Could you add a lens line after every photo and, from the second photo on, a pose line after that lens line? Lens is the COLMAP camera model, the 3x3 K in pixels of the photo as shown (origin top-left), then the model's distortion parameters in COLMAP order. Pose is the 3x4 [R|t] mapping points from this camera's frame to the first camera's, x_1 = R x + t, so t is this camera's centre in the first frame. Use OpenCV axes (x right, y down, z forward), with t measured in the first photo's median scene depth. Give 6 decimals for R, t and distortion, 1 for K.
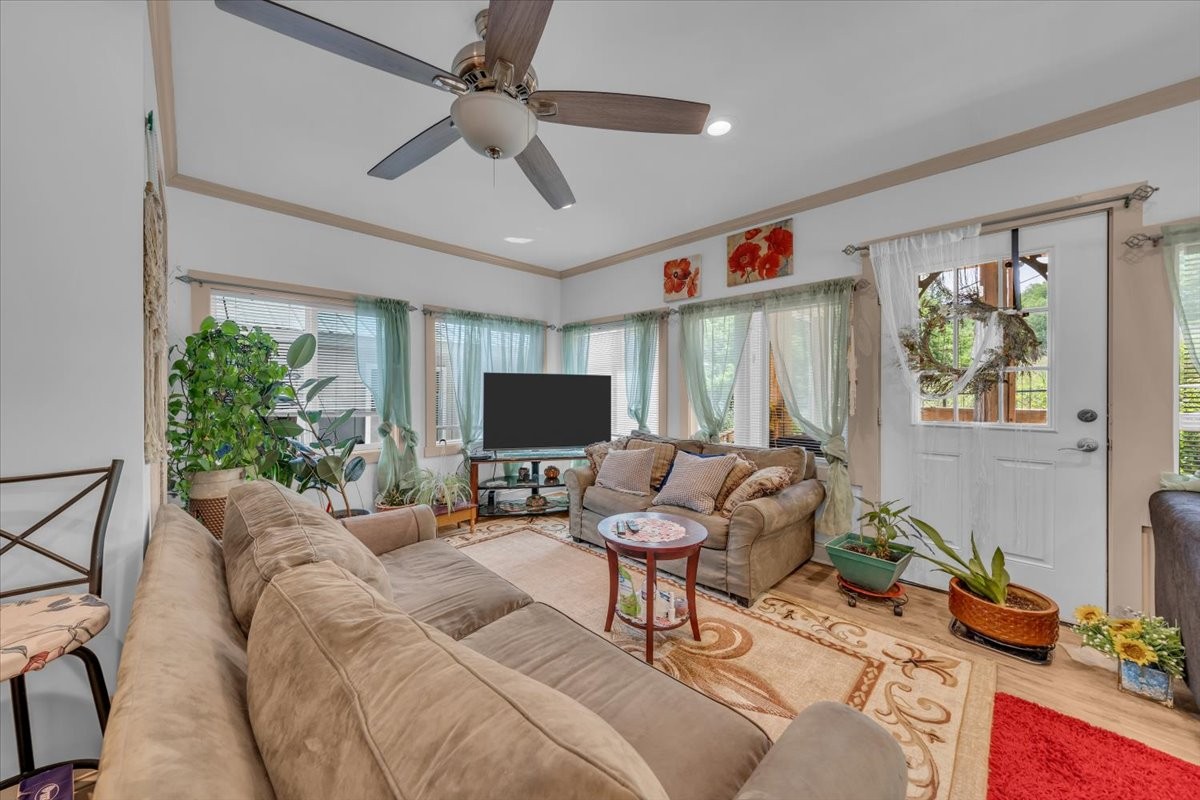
lens RADIAL K [[418.5, 0, 602.2], [0, 418.5, 393.0], [0, 0, 1]] dist [0.000218, 0.000080]
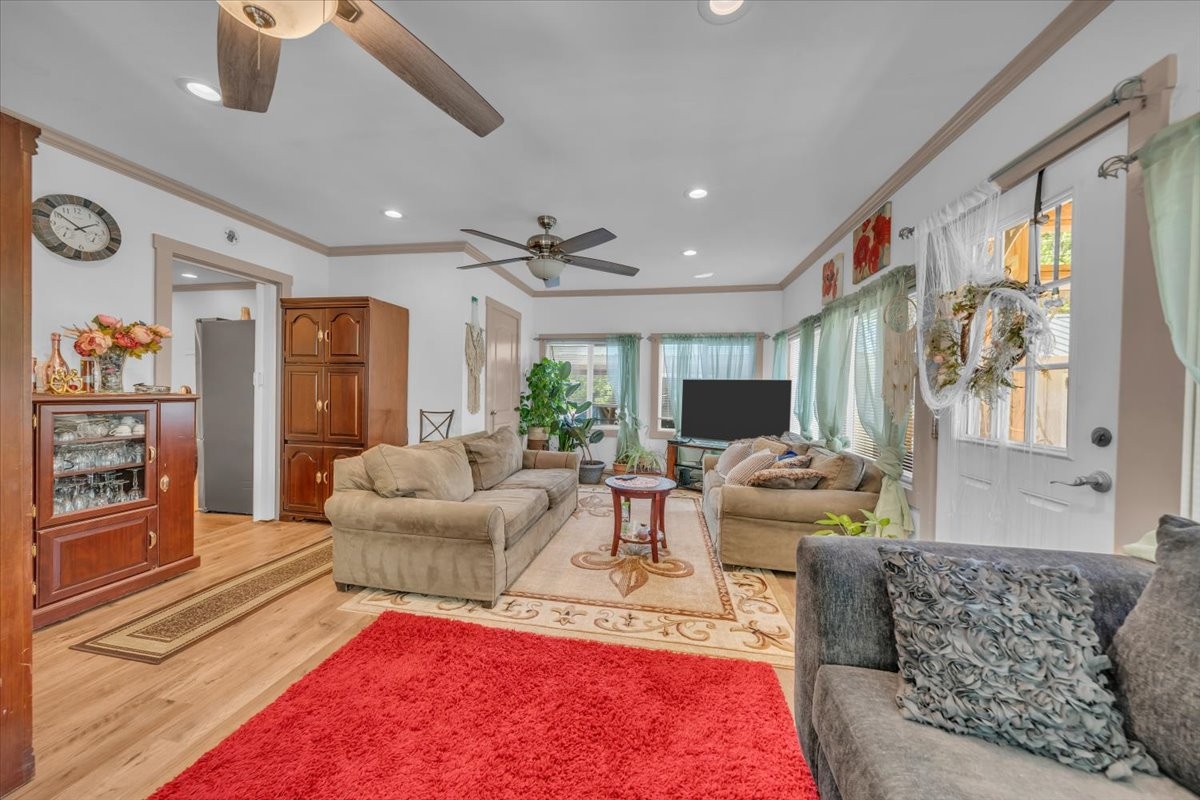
lens RADIAL K [[426.0, 0, 600.0], [0, 426.0, 400.0], [0, 0, 1]] dist [-0.000870, -0.000033]
pose [[0.583096, 0.023551, -0.812062, 1.177434], [-0.018028, 0.999709, 0.016048, -0.000660], [0.812203, 0.005282, 0.583351, -0.027105]]
